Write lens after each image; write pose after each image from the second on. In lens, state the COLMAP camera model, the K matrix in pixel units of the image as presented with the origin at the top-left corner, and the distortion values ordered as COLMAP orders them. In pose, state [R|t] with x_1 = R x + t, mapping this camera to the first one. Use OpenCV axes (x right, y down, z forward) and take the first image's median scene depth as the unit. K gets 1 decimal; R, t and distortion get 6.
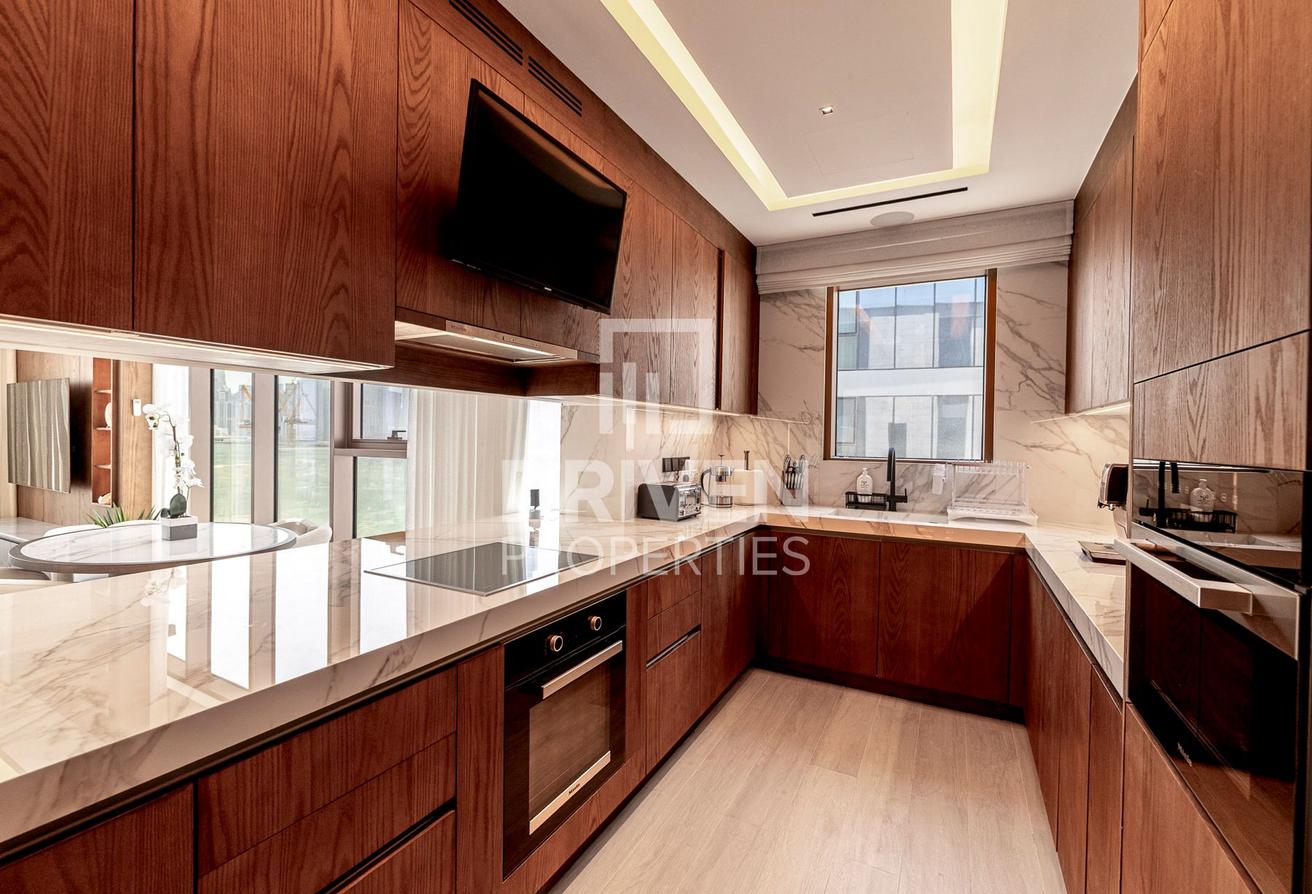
lens RADIAL K [[563.0, 0, 656.2], [0, 563.0, 443.3], [0, 0, 1]] dist [-0.003136, -0.000306]
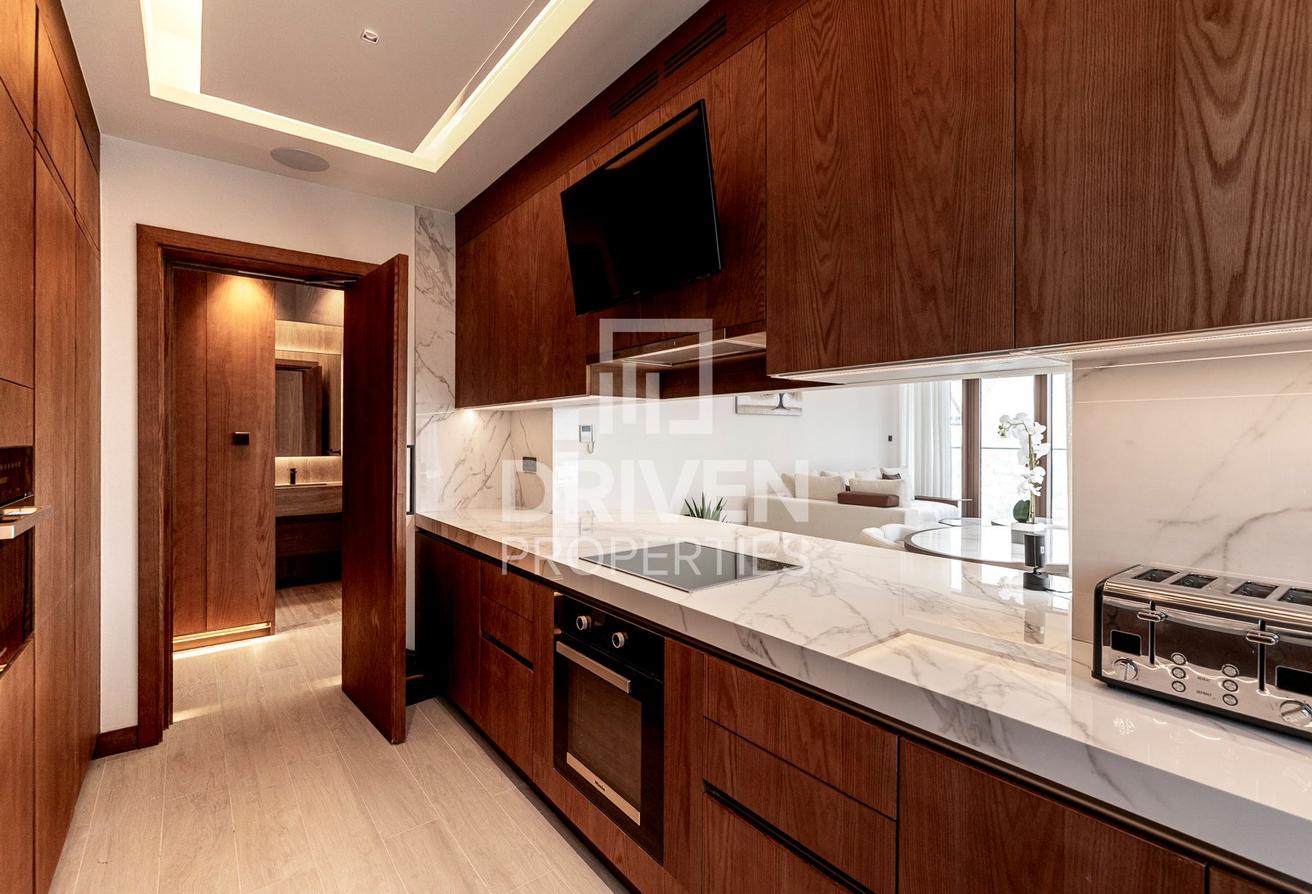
lens RADIAL K [[563.0, 0, 656.2], [0, 563.0, 443.3], [0, 0, 1]] dist [-0.003136, -0.000306]
pose [[-0.382505, 0.001445, -0.923952, 0.700183], [-0.003872, 0.999987, 0.003167, -0.012336], [0.923945, 0.004788, -0.382495, 1.367907]]
